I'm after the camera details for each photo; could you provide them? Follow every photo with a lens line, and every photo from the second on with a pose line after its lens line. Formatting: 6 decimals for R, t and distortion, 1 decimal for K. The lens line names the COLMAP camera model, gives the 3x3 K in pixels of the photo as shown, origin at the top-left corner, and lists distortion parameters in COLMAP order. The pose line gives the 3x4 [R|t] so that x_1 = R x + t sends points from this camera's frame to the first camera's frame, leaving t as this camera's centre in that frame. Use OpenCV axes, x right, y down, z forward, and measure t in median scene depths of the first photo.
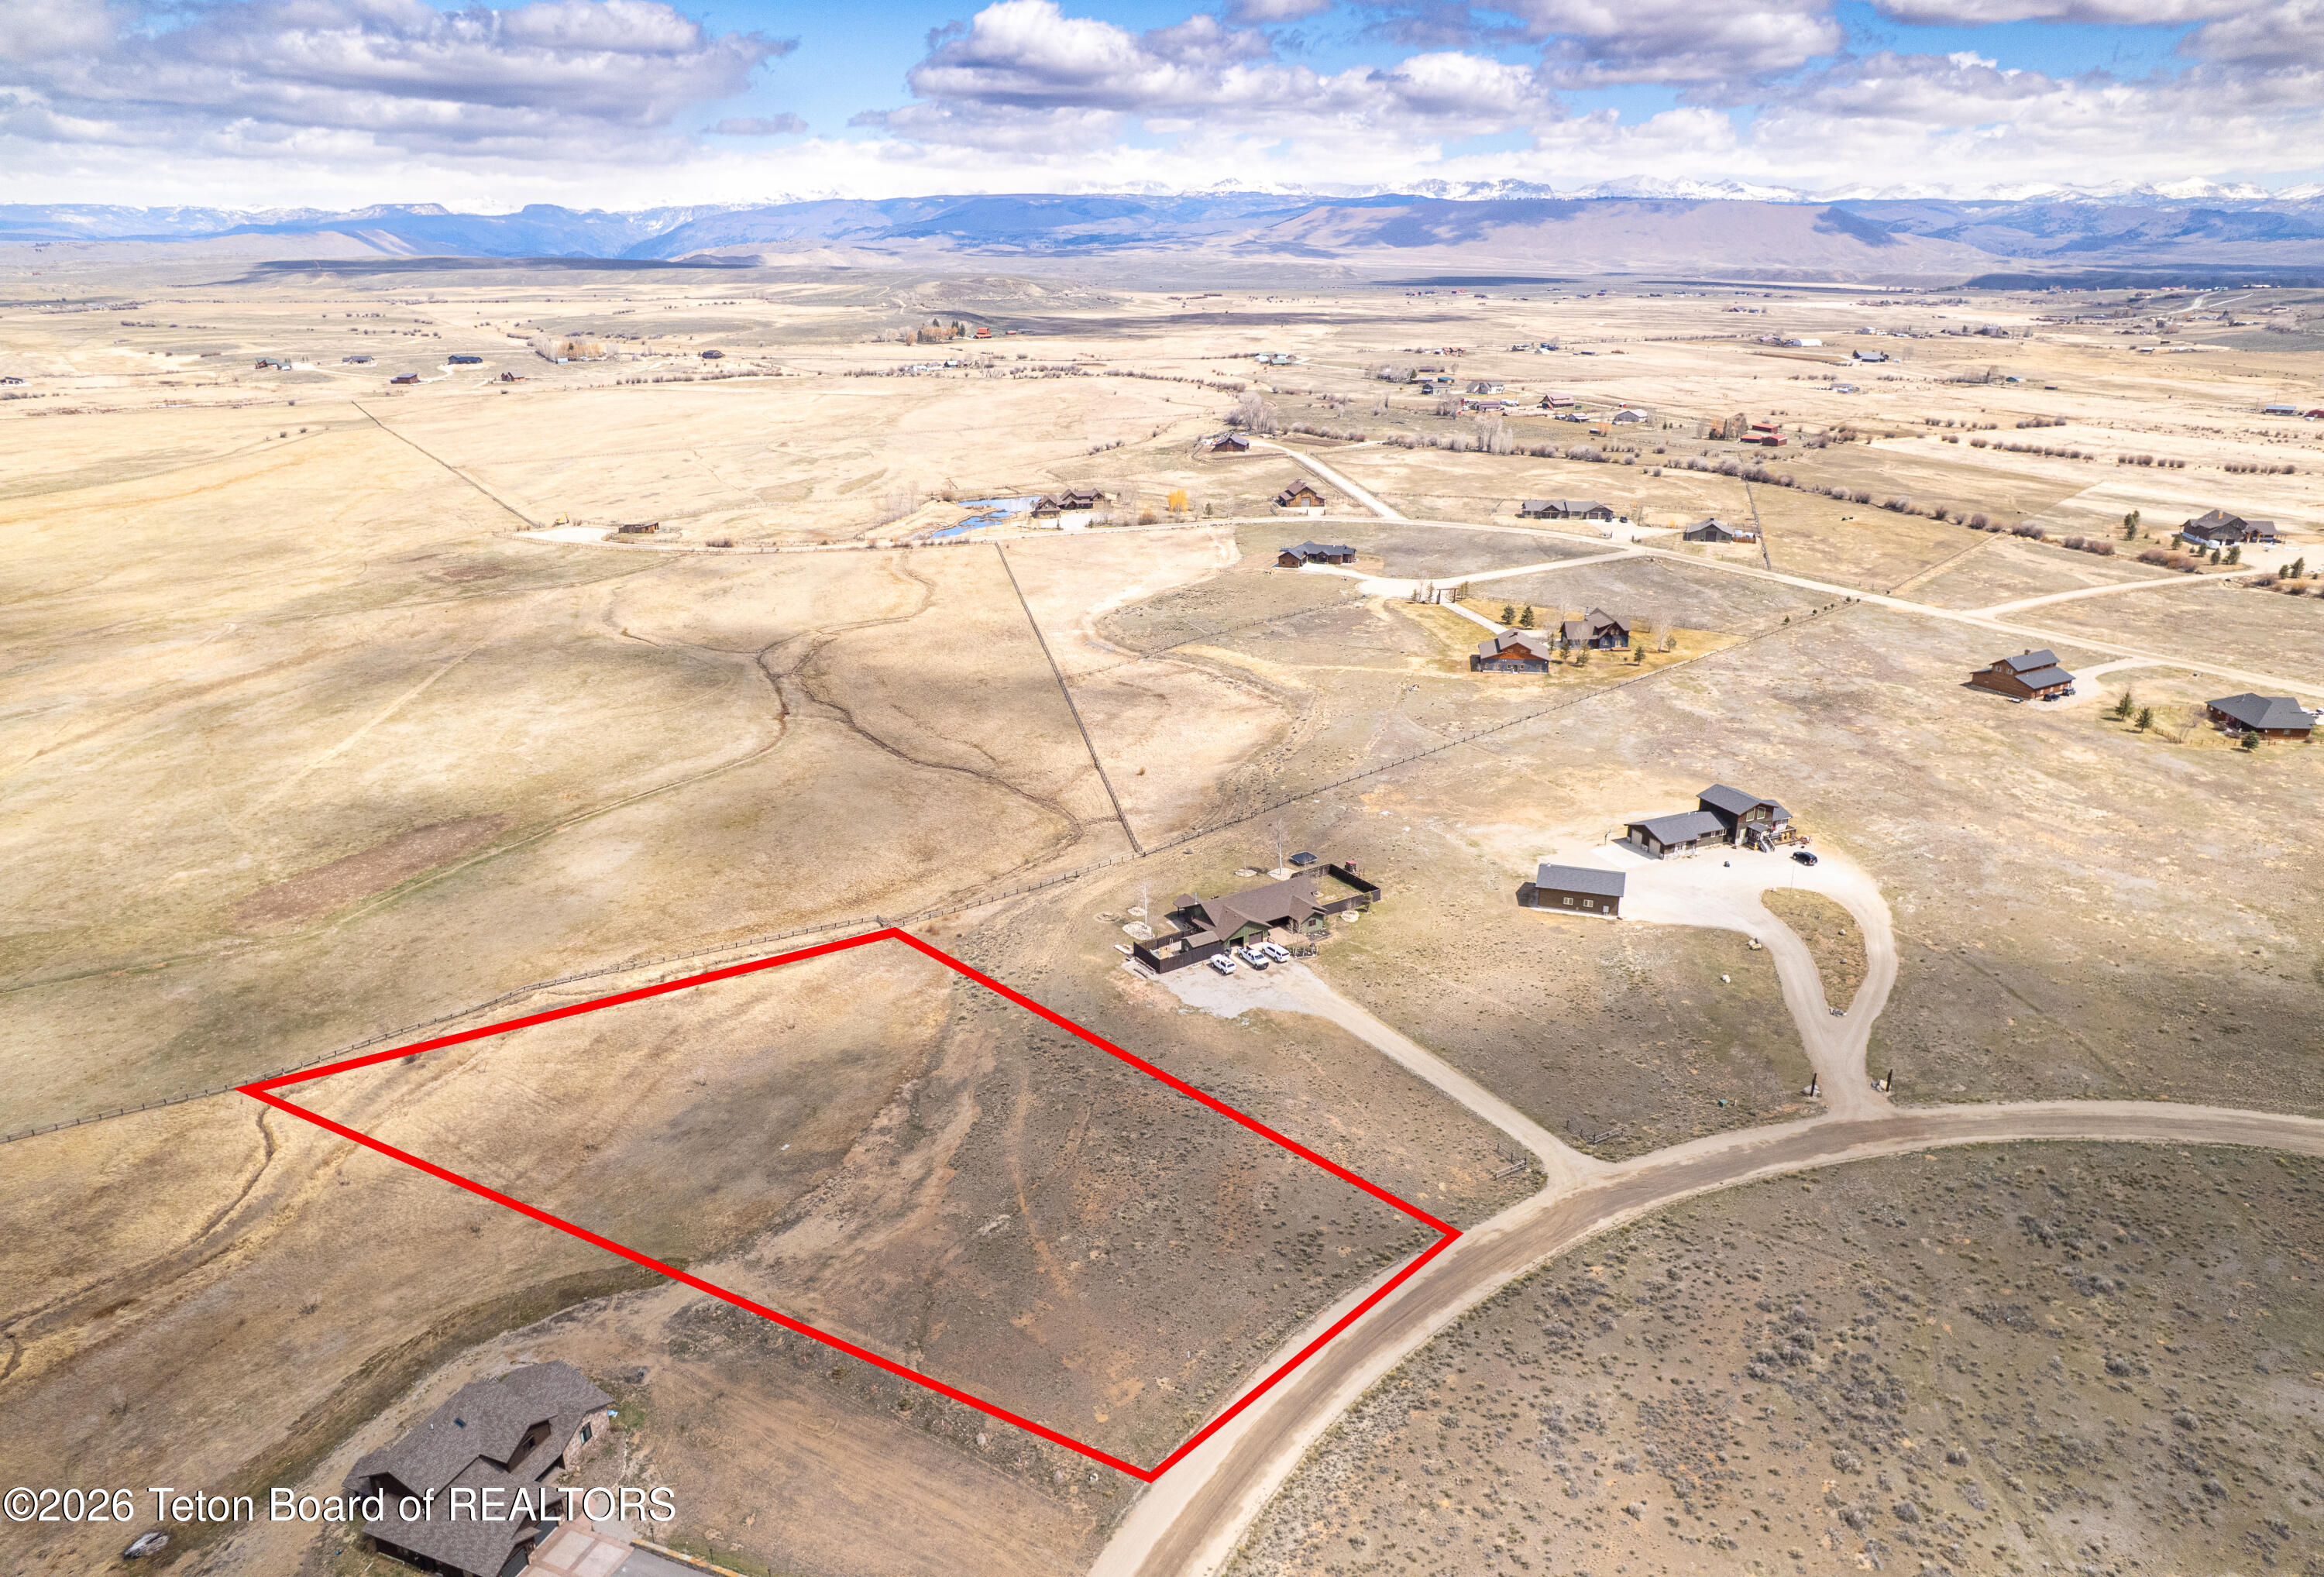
lens RADIAL K [[1514.1, 0, 1168.5], [0, 1514.1, 787.7], [0, 0, 1]] dist [-0.053922, 0.002239]
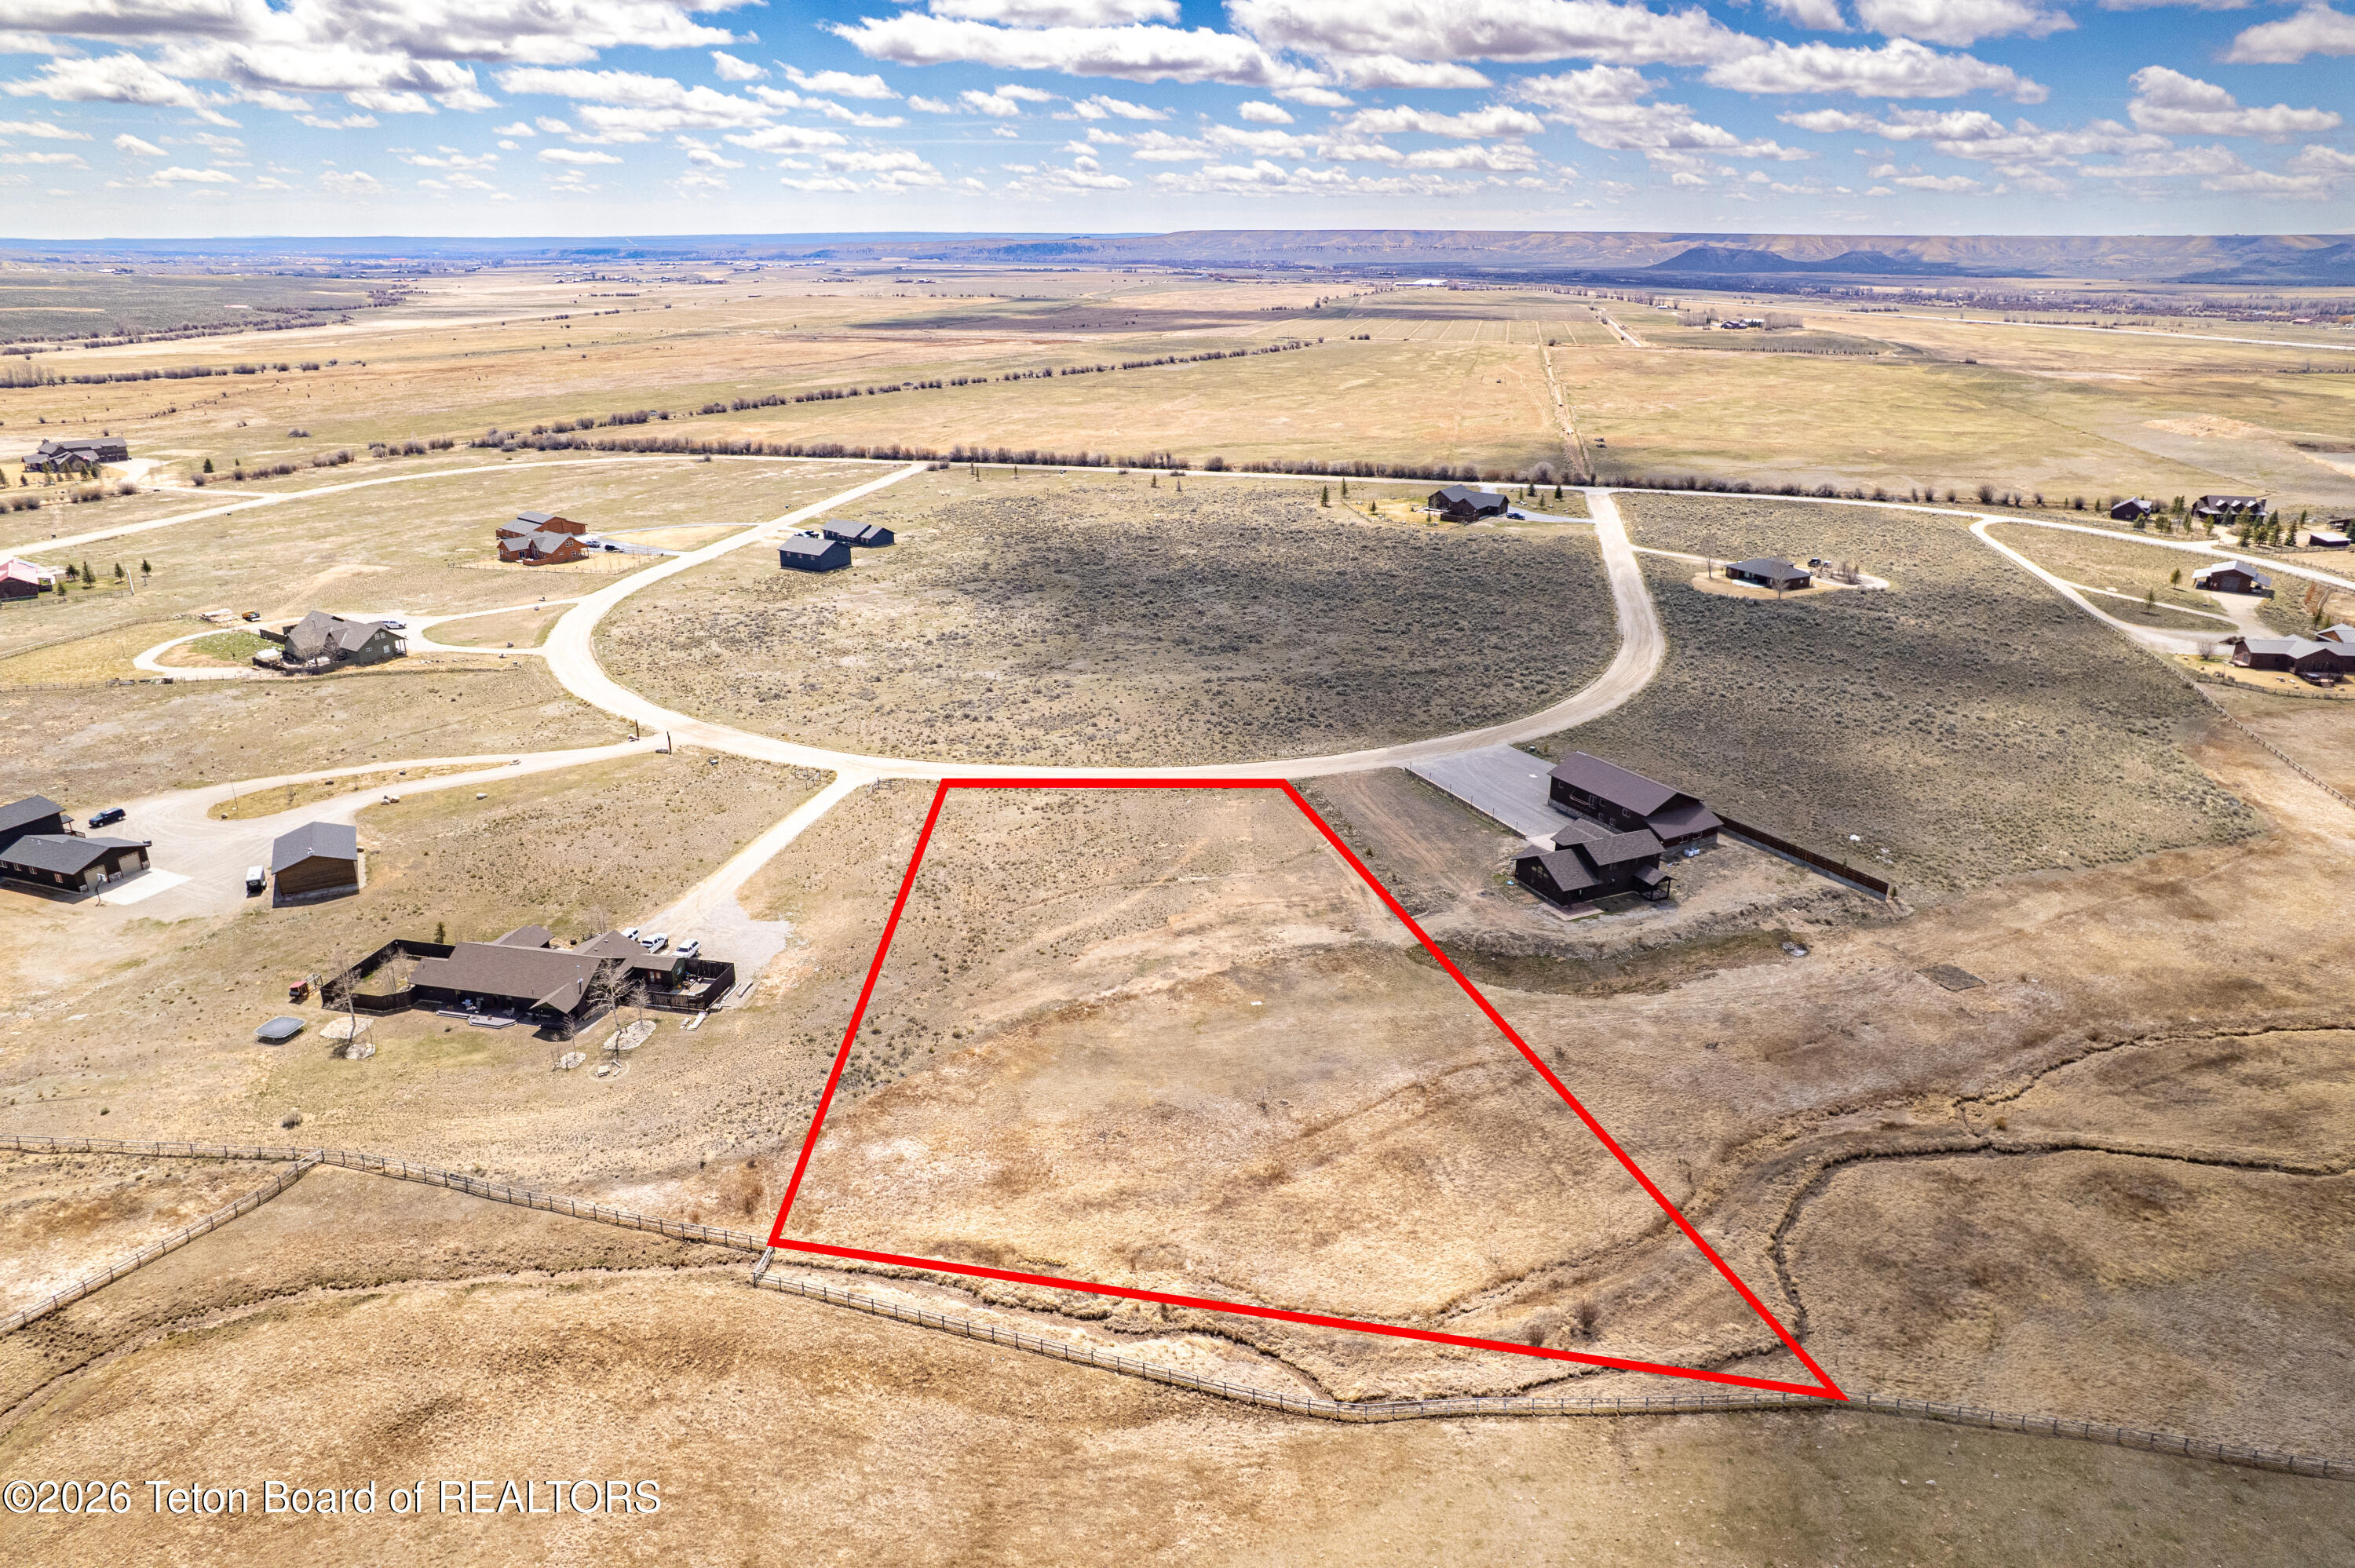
lens RADIAL K [[1513.6, 0, 1179.3], [0, 1513.6, 779.7], [0, 0, 1]] dist [-0.081998, 0.075041]
pose [[-0.718778, -0.242168, 0.651700, -0.561118], [0.228126, 0.803324, 0.550117, -0.292490], [-0.656747, 0.544082, -0.522167, 1.000052]]
